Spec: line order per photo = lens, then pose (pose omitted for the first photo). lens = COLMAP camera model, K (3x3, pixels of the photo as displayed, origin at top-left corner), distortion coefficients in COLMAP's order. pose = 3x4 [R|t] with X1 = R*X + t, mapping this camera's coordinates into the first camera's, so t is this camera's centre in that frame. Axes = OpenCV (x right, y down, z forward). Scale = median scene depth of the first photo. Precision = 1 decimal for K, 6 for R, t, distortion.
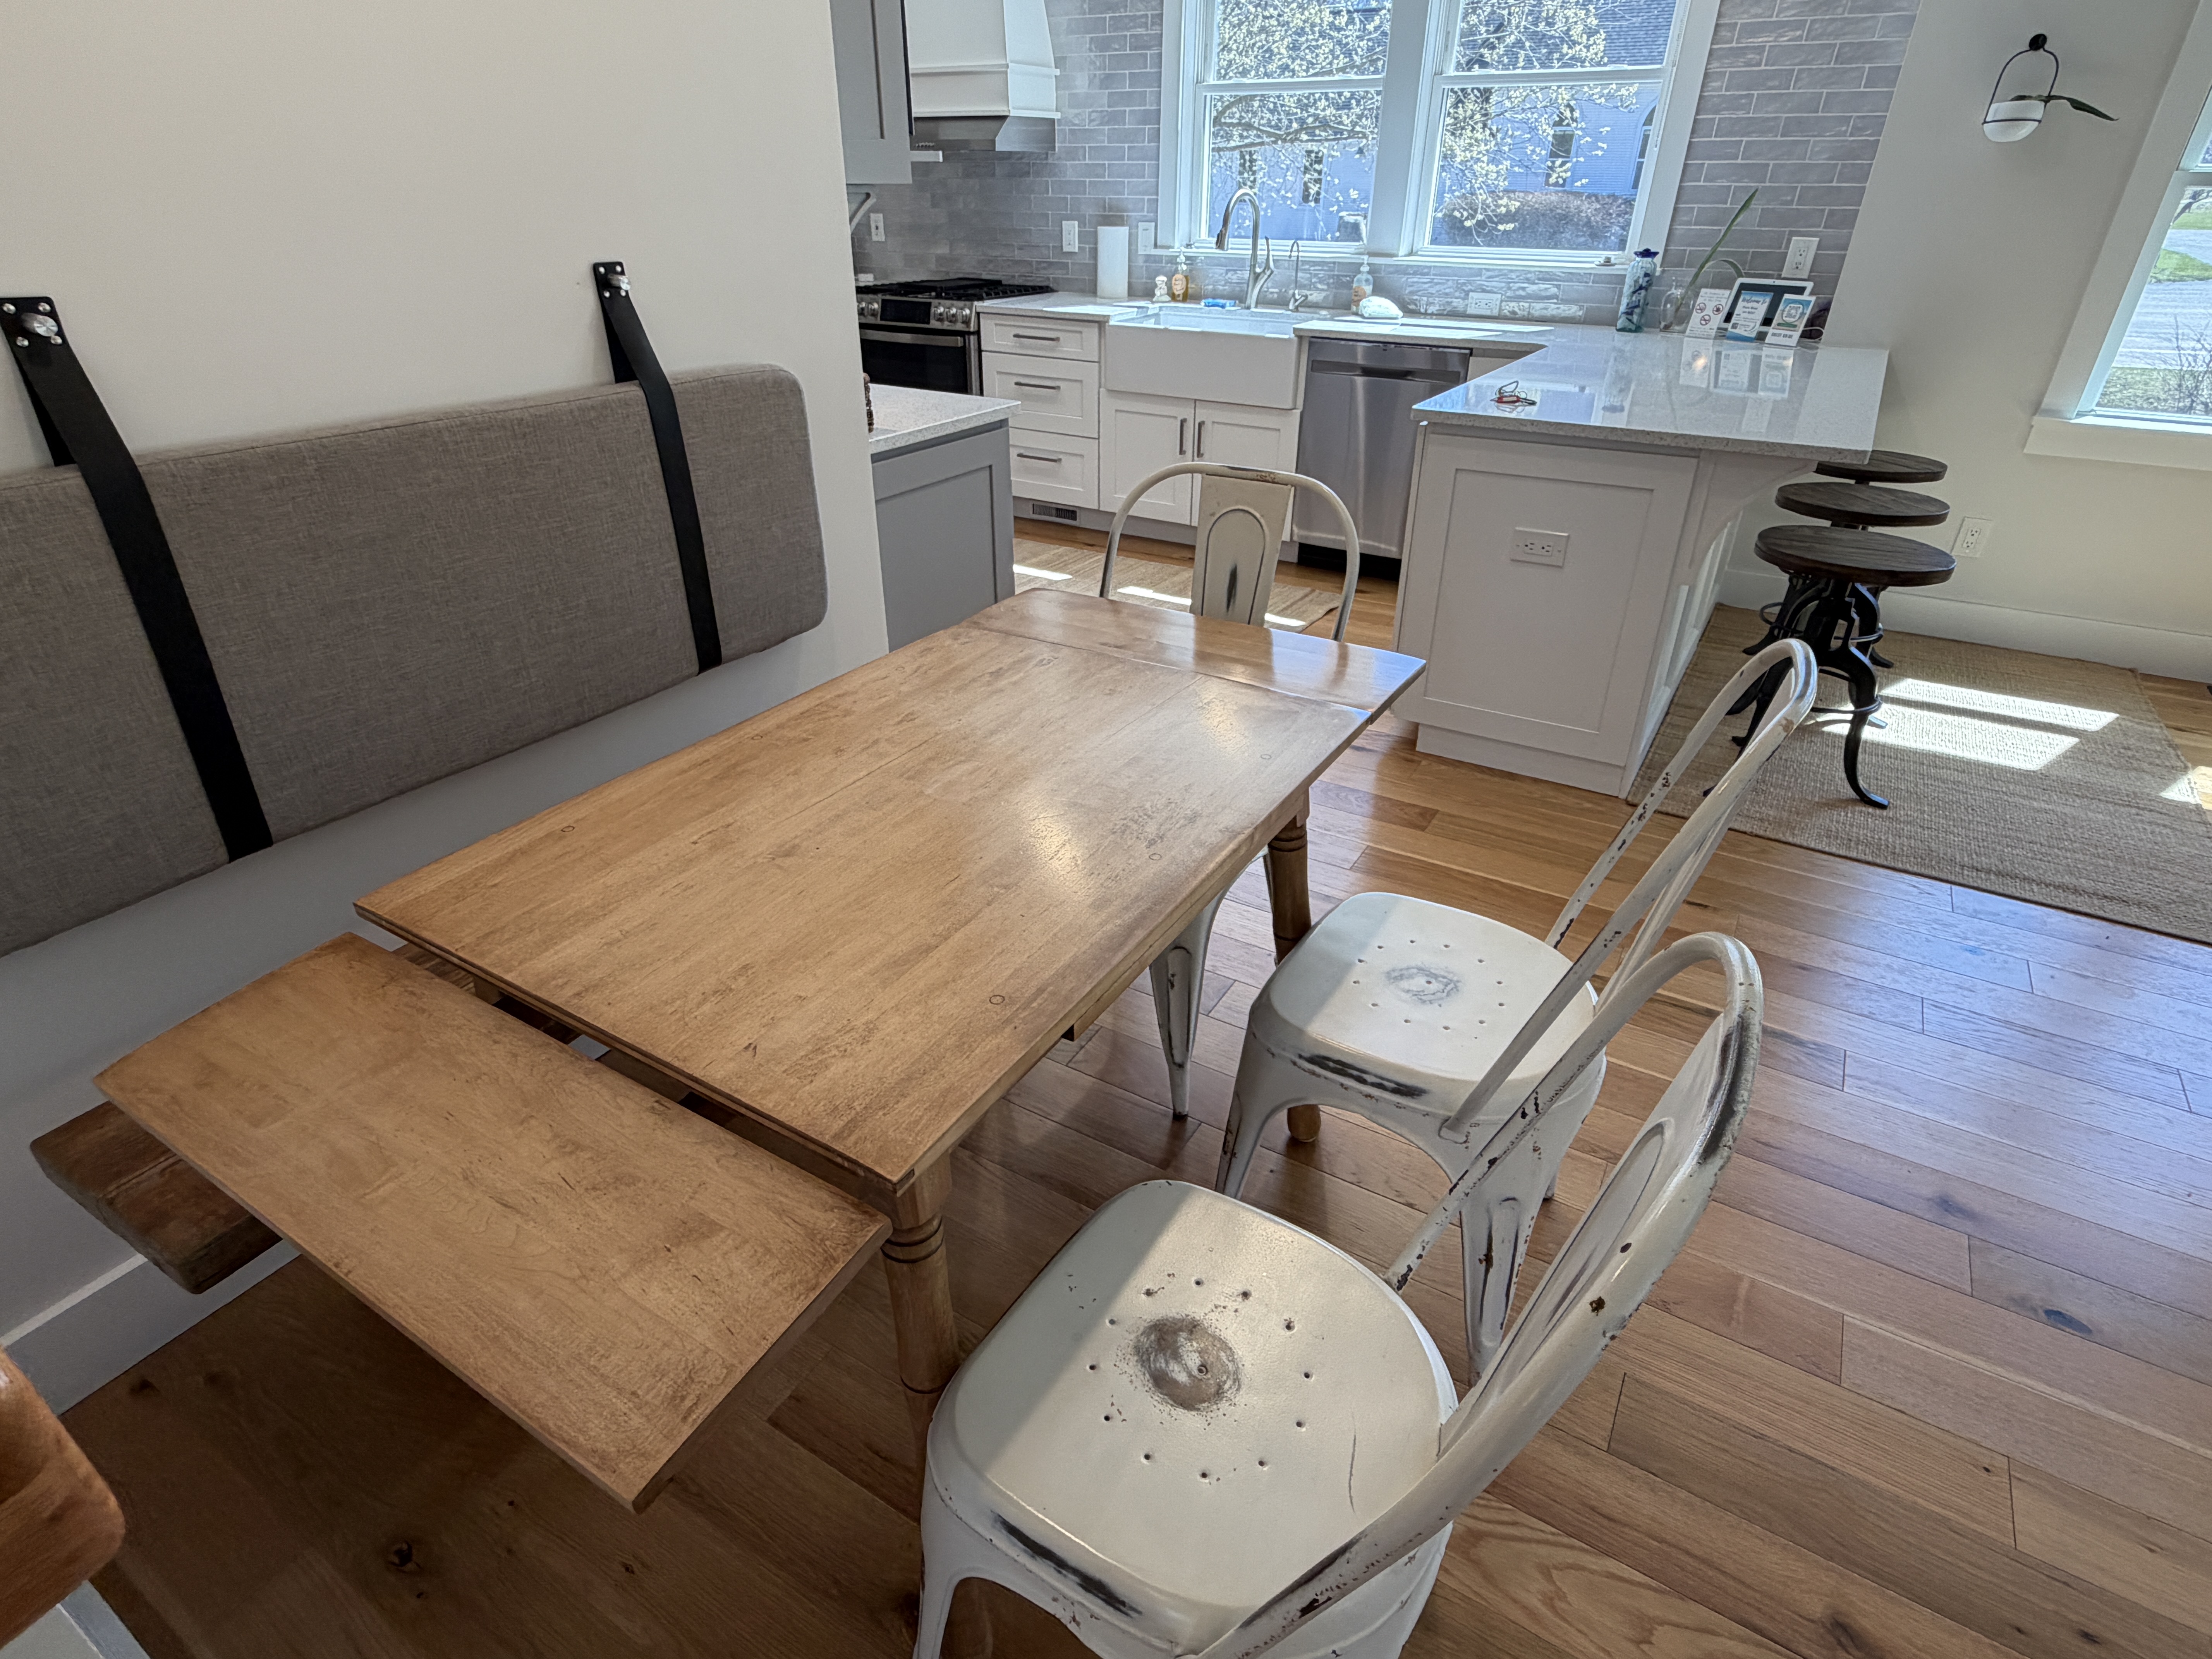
lens RADIAL K [[1149.9, 0, 1103.5], [0, 1149.9, 827.8], [0, 0, 1]] dist [0.004063, 0.000805]
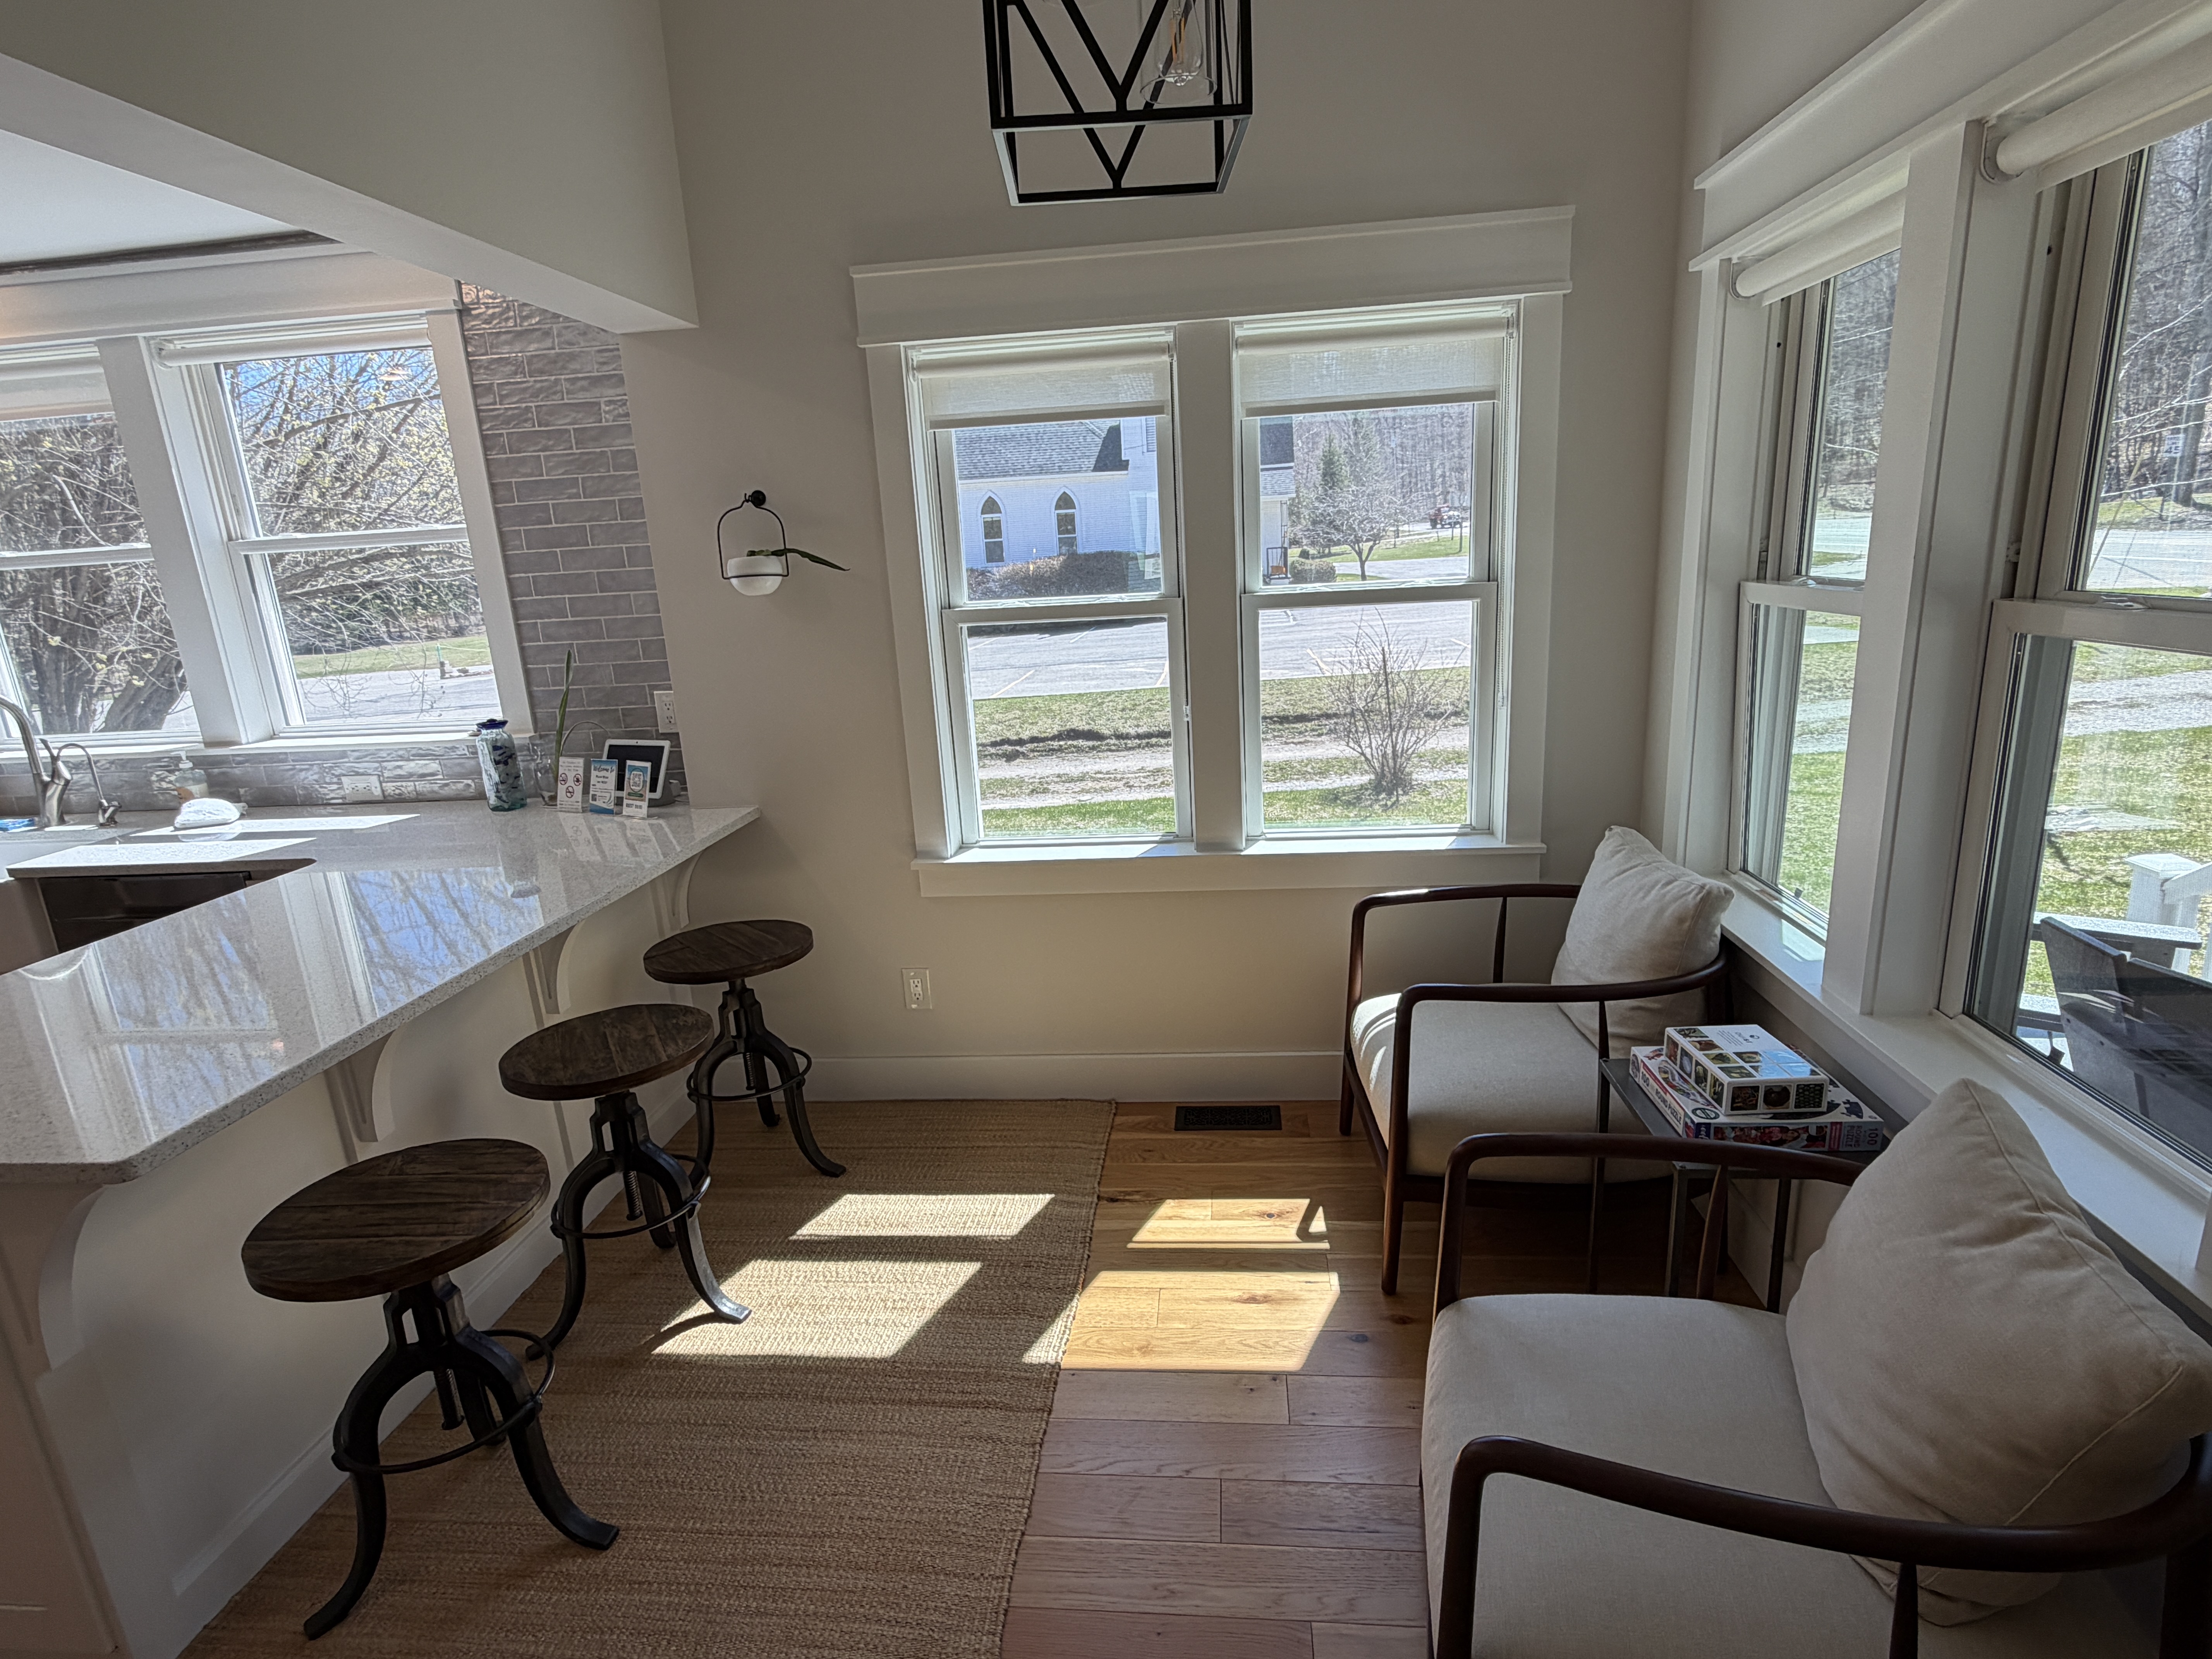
lens RADIAL K [[1149.9, 0, 1106.9], [0, 1149.9, 841.0], [0, 0, 1]] dist [0.004063, 0.000805]
pose [[0.892596, -0.162215, 0.420665, 0.523903], [0.273954, 0.936174, -0.220290, -0.124079], [-0.358081, 0.311873, 0.880064, 0.152432]]
